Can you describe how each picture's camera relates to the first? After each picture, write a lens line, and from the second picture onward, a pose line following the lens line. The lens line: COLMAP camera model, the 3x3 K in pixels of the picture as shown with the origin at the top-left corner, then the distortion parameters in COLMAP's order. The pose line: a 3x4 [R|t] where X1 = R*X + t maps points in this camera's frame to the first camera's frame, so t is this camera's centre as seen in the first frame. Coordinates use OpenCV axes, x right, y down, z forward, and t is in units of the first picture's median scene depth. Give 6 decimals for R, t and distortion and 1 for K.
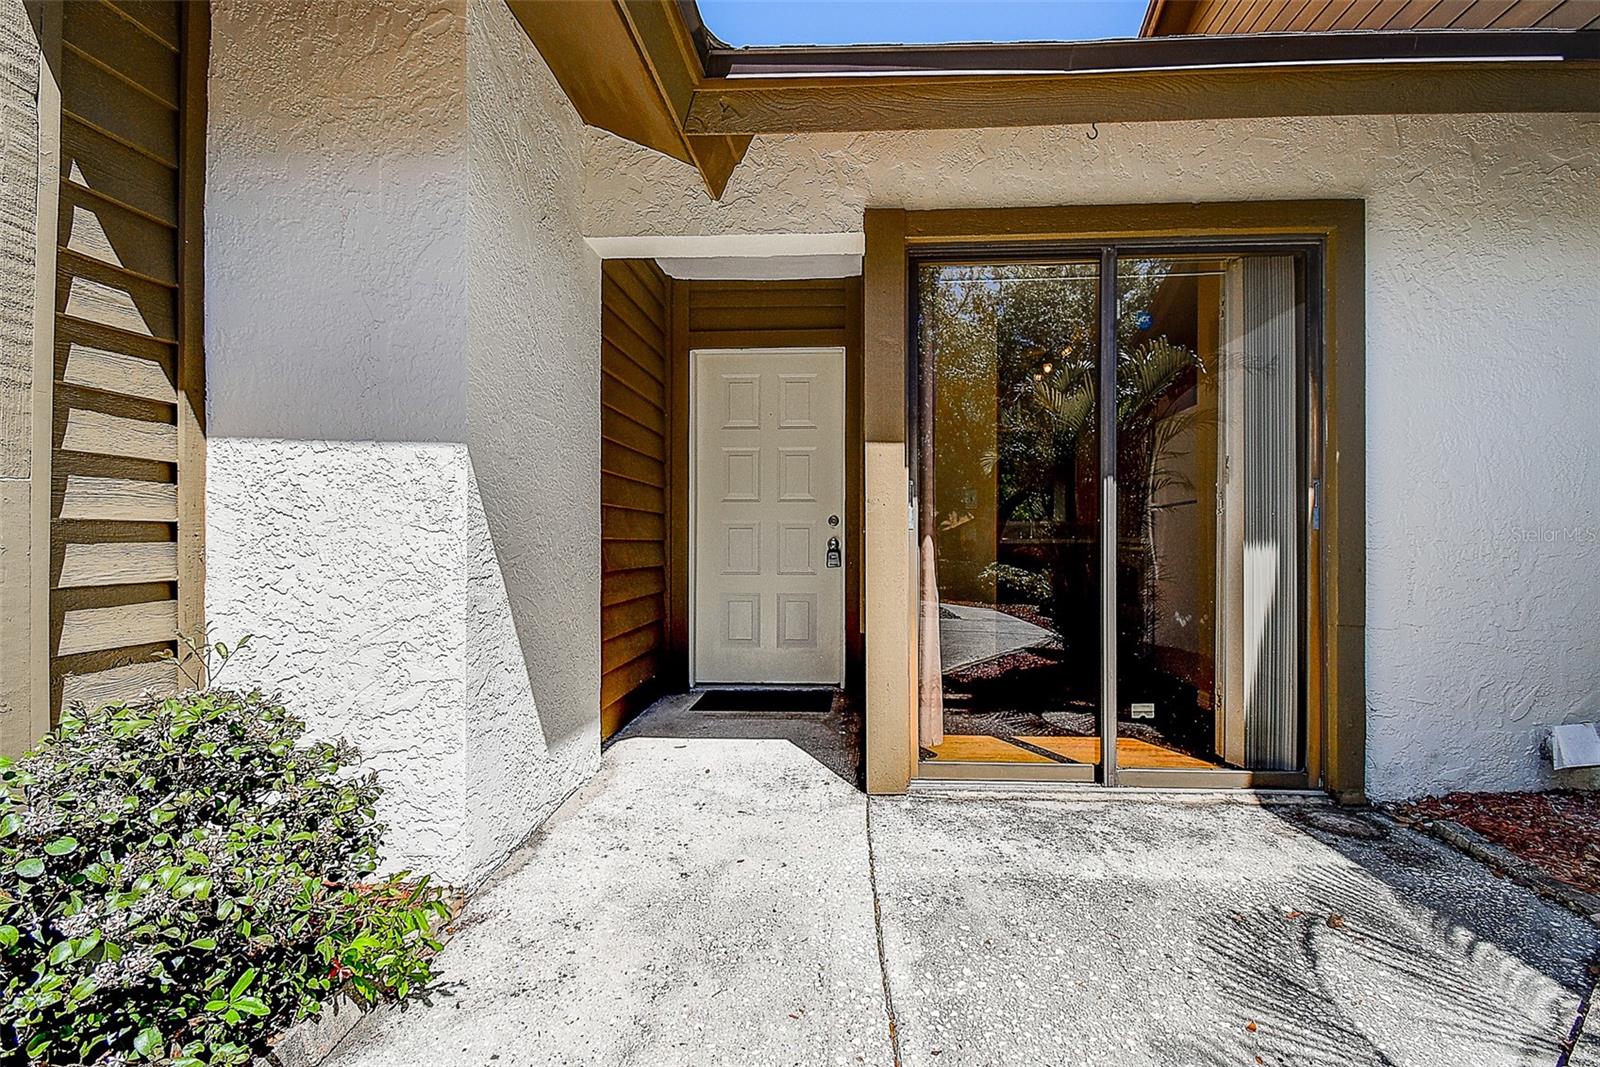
lens RADIAL K [[733.0, 0, 808.0], [0, 733.0, 526.8], [0, 0, 1]] dist [0.009009, 0.000441]
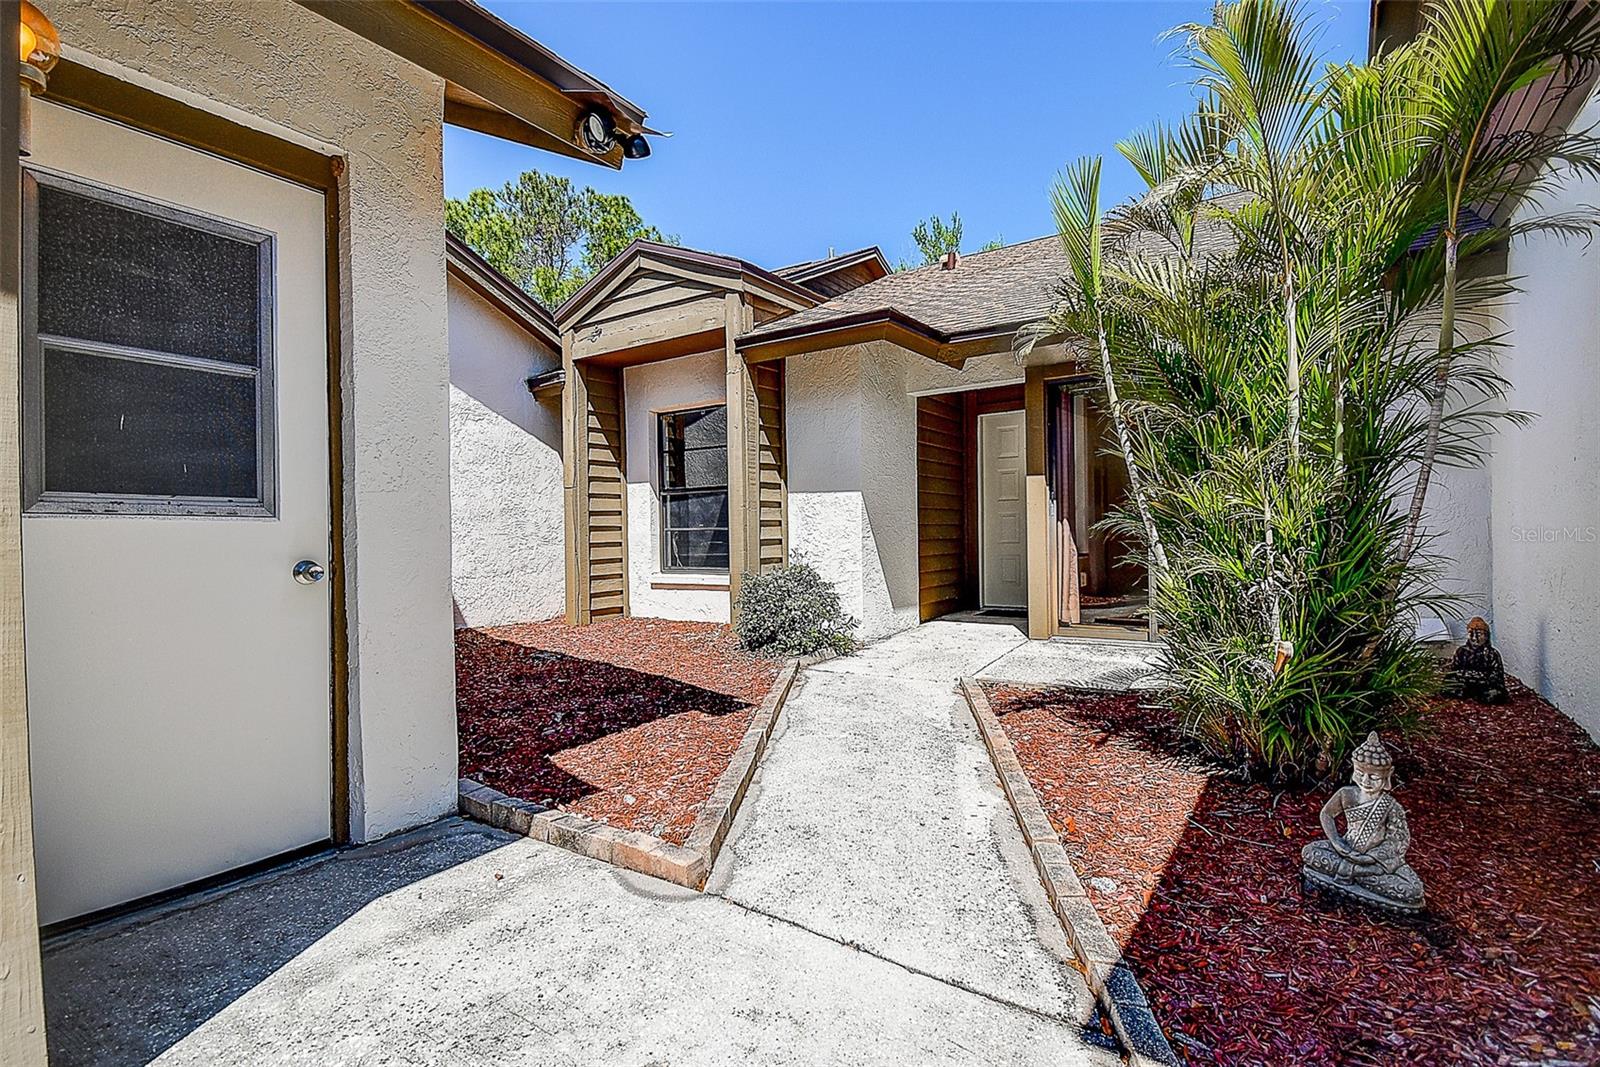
lens RADIAL K [[733.0, 0, 808.0], [0, 733.0, 526.8], [0, 0, 1]] dist [0.009009, 0.000441]
pose [[0.867773, -0.015696, -0.496713, 0.844769], [0.018565, 0.999827, 0.000840, 0.023739], [0.496614, -0.009950, 0.867914, -1.734406]]
